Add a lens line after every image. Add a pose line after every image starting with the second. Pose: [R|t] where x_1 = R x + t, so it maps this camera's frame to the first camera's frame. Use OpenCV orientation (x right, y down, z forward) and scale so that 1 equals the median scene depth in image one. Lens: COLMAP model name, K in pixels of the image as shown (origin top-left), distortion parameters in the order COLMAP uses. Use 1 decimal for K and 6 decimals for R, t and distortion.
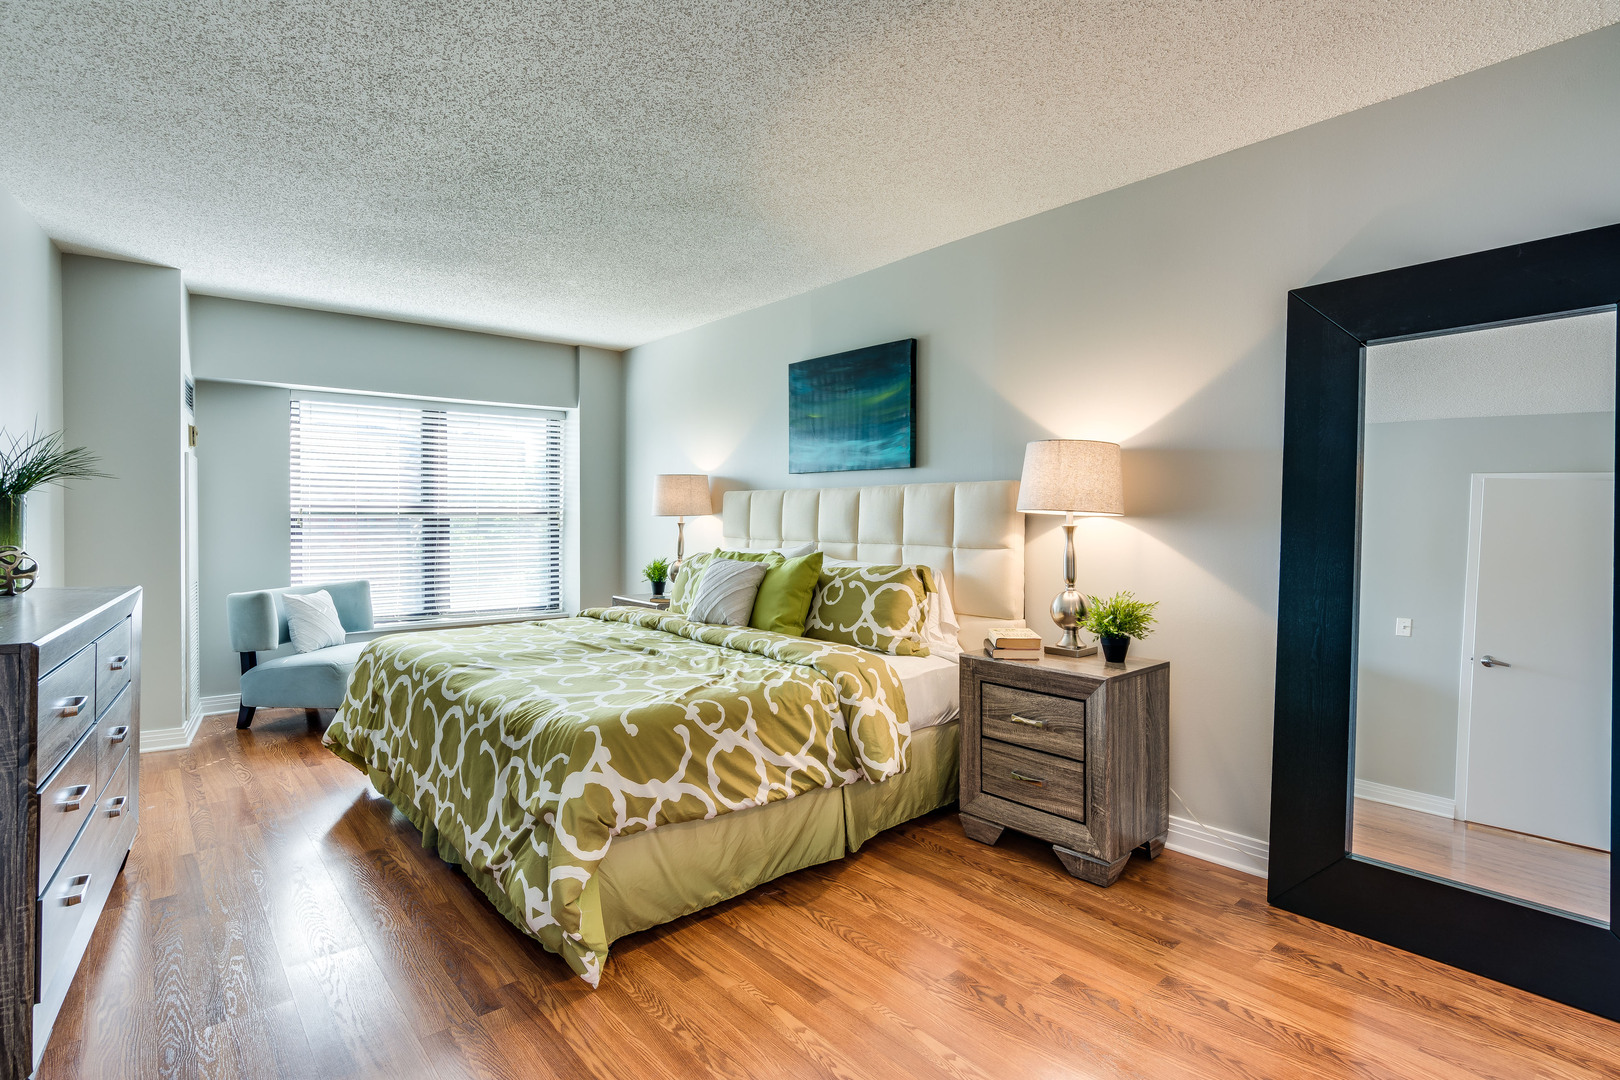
lens RADIAL K [[794.3, 0, 810.0], [0, 794.3, 540.0], [0, 0, 1]] dist [0.000446, -0.000622]
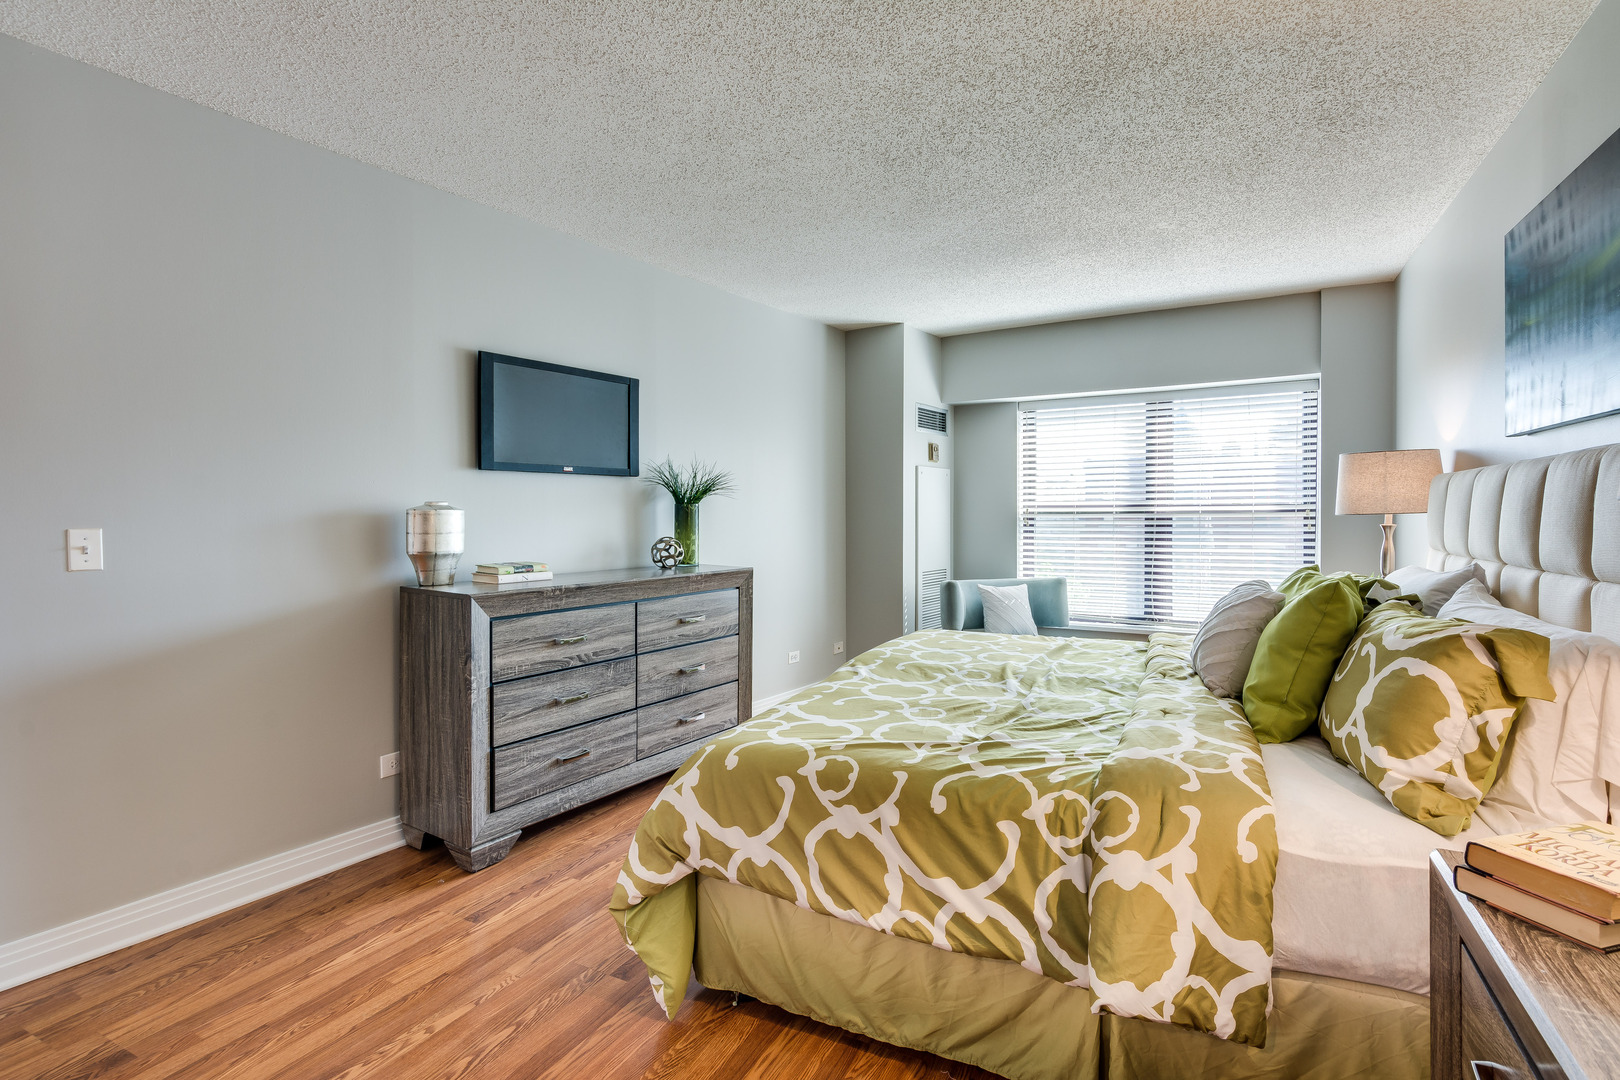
lens RADIAL K [[784.6, 0, 813.7], [0, 784.6, 534.4], [0, 0, 1]] dist [0.000668, 0.000144]
pose [[0.377776, 0.019379, -0.925694, 0.503069], [-0.021976, 0.999687, 0.011960, -0.021786], [0.925636, 0.015825, 0.378083, 0.618587]]
